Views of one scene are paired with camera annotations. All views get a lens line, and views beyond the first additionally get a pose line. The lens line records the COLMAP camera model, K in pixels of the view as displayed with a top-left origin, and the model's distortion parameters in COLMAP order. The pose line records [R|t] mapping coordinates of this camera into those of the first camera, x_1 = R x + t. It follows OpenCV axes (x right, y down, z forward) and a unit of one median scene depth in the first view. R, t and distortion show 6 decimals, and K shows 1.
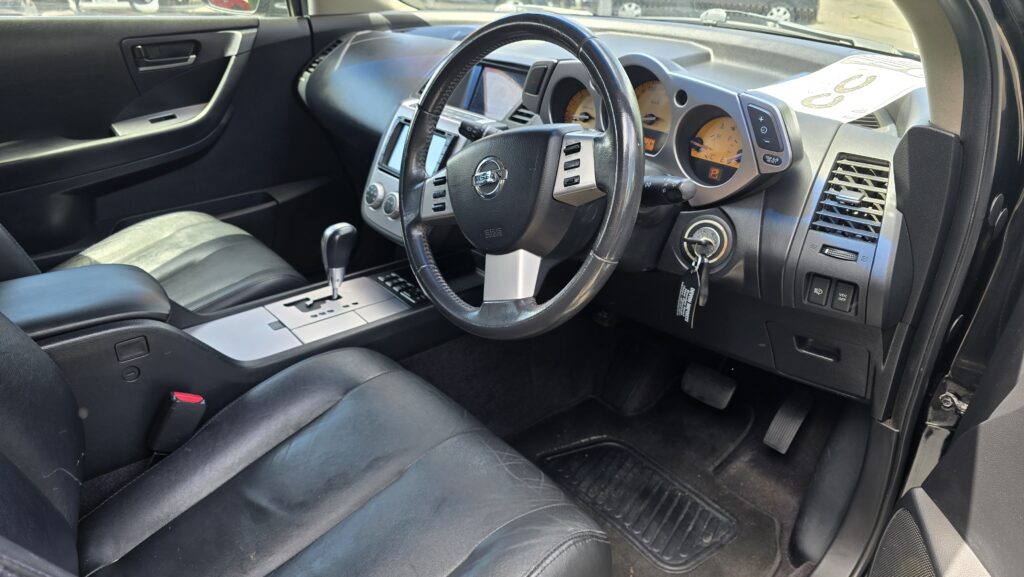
lens RADIAL K [[656.4, 0, 508.6], [0, 656.4, 289.8], [0, 0, 1]] dist [0.013020, -0.019197]
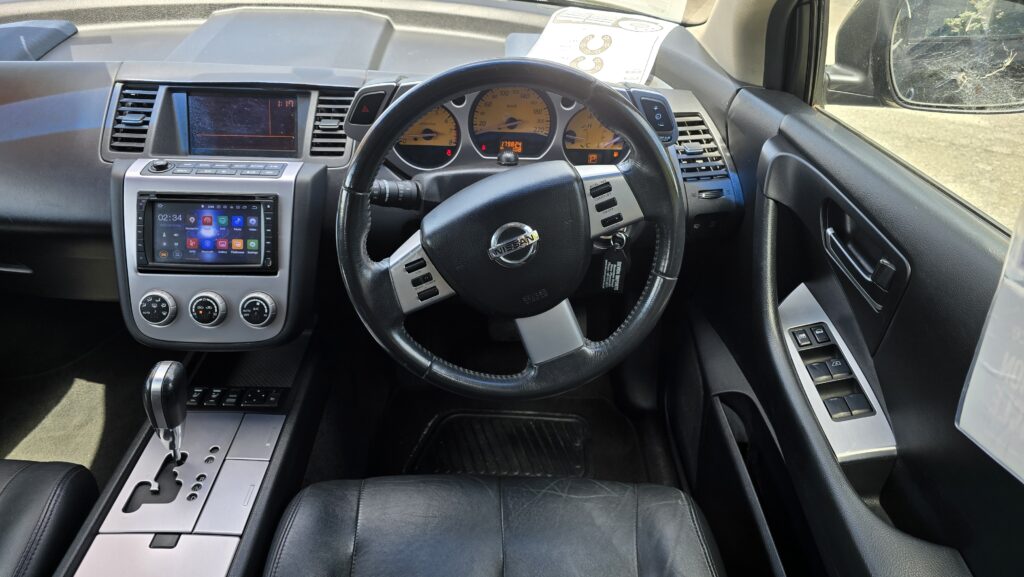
lens RADIAL K [[656.4, 0, 512.7], [0, 656.4, 287.4], [0, 0, 1]] dist [0.013020, -0.019197]
pose [[0.644639, -0.426879, 0.634204, -0.568189], [0.333838, 0.903492, 0.268803, -0.323540], [-0.687745, 0.038440, 0.724934, 0.298816]]
